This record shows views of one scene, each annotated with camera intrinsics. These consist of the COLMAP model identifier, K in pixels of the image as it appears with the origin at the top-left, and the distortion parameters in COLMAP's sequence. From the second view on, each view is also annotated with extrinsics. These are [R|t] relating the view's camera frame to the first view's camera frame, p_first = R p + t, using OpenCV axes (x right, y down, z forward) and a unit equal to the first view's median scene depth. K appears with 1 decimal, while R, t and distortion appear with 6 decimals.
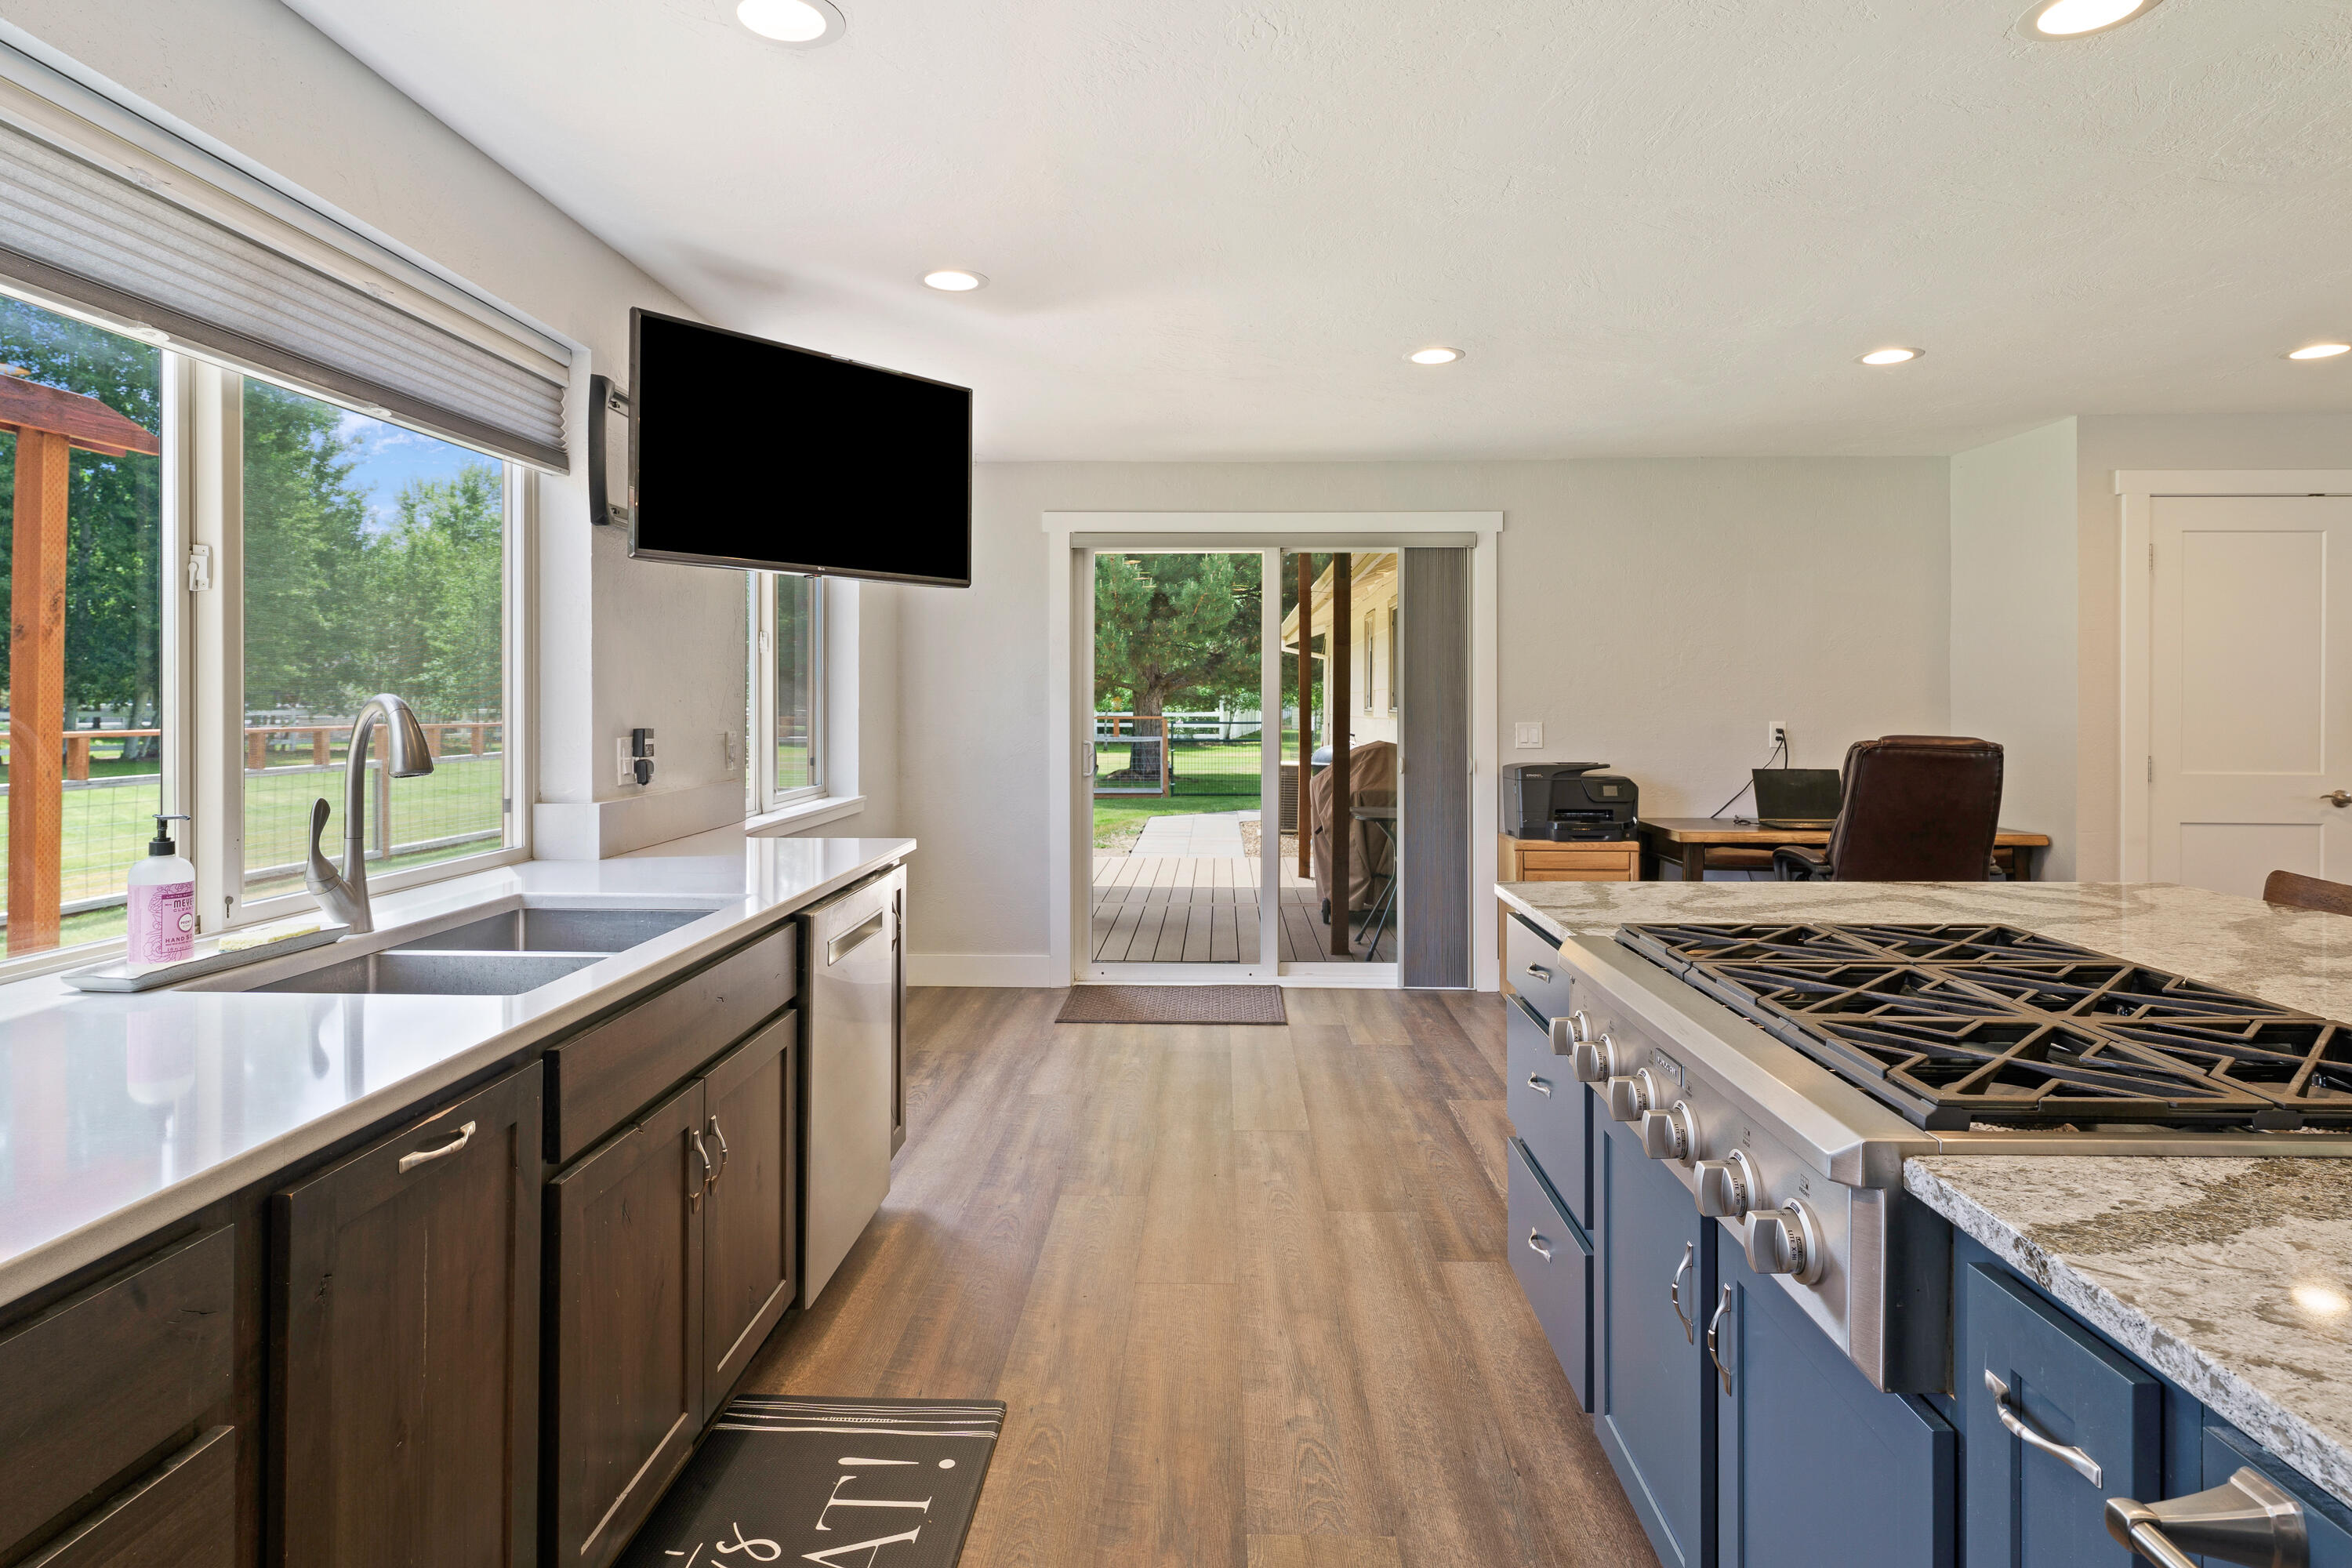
lens RADIAL K [[1235.5, 0, 1178.0], [0, 1235.5, 772.4], [0, 0, 1]] dist [0.003190, -0.001110]
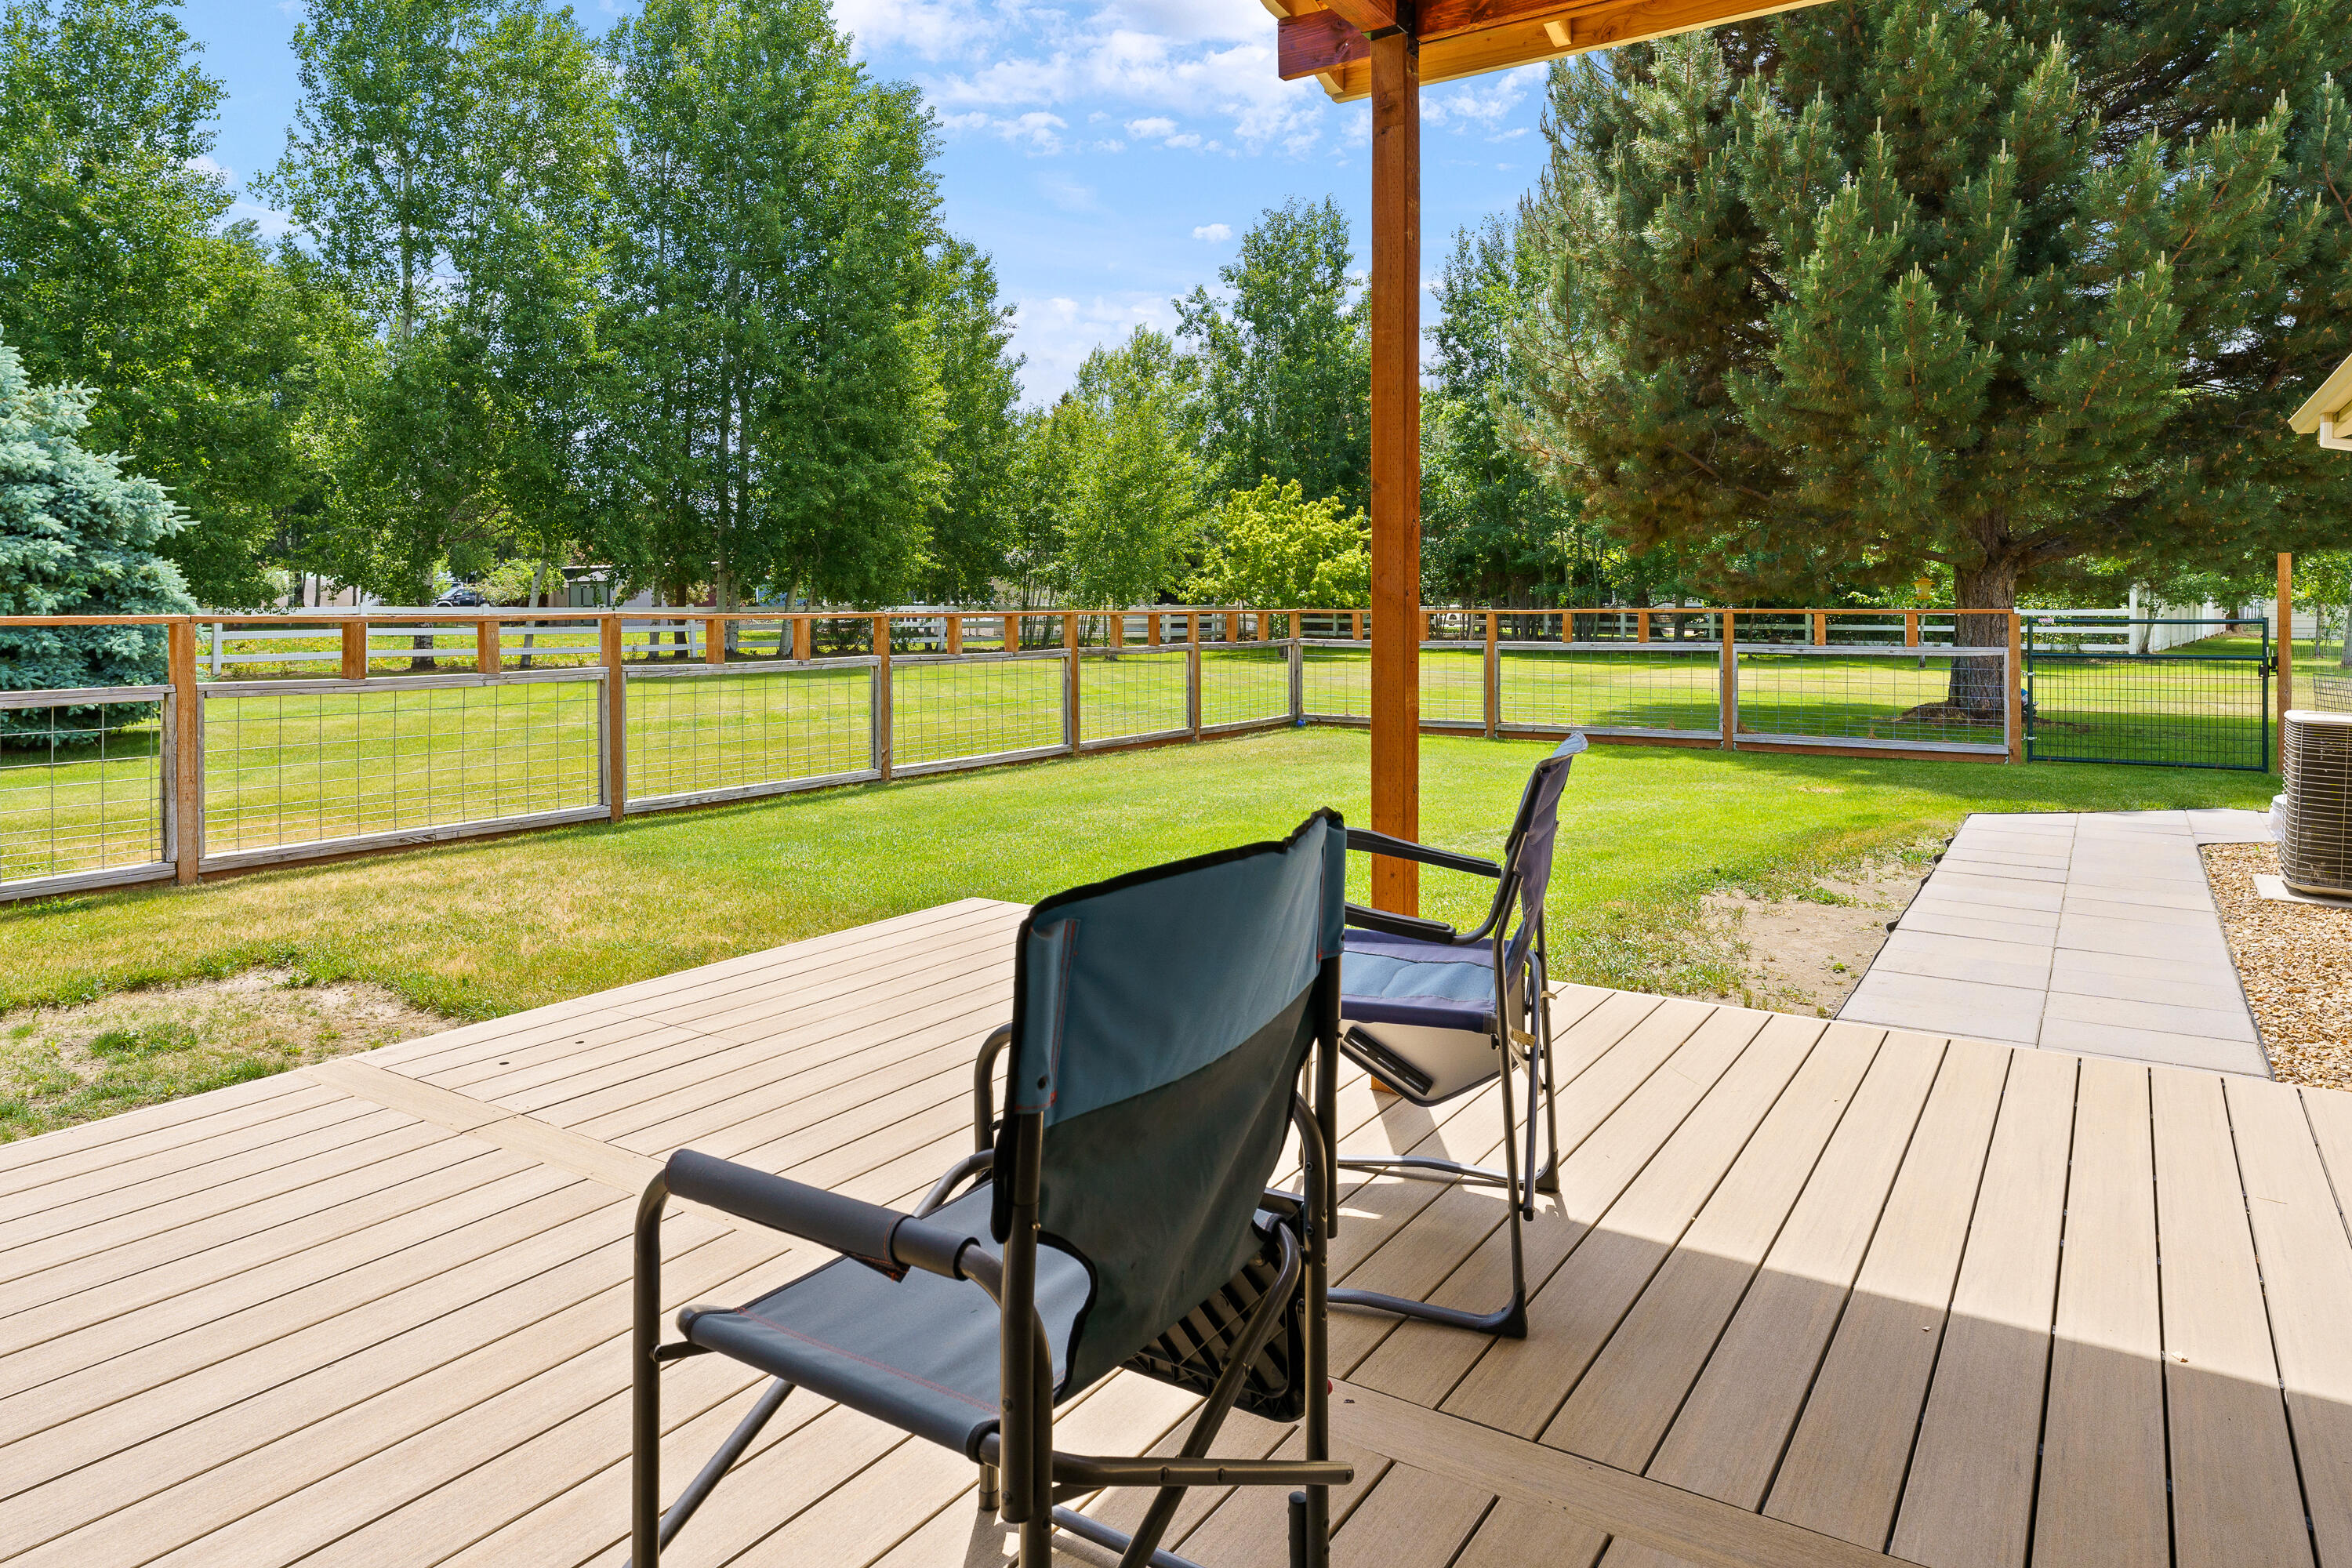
lens RADIAL K [[1438.0, 0, 1180.7], [0, 1438.0, 662.6], [0, 0, 1]] dist [-0.003861, -0.001329]
pose [[0.854604, 0.019870, -0.518900, 0.003026], [-0.027214, 0.999608, -0.006542, -0.007514], [0.518566, 0.019713, 0.854810, 0.243885]]
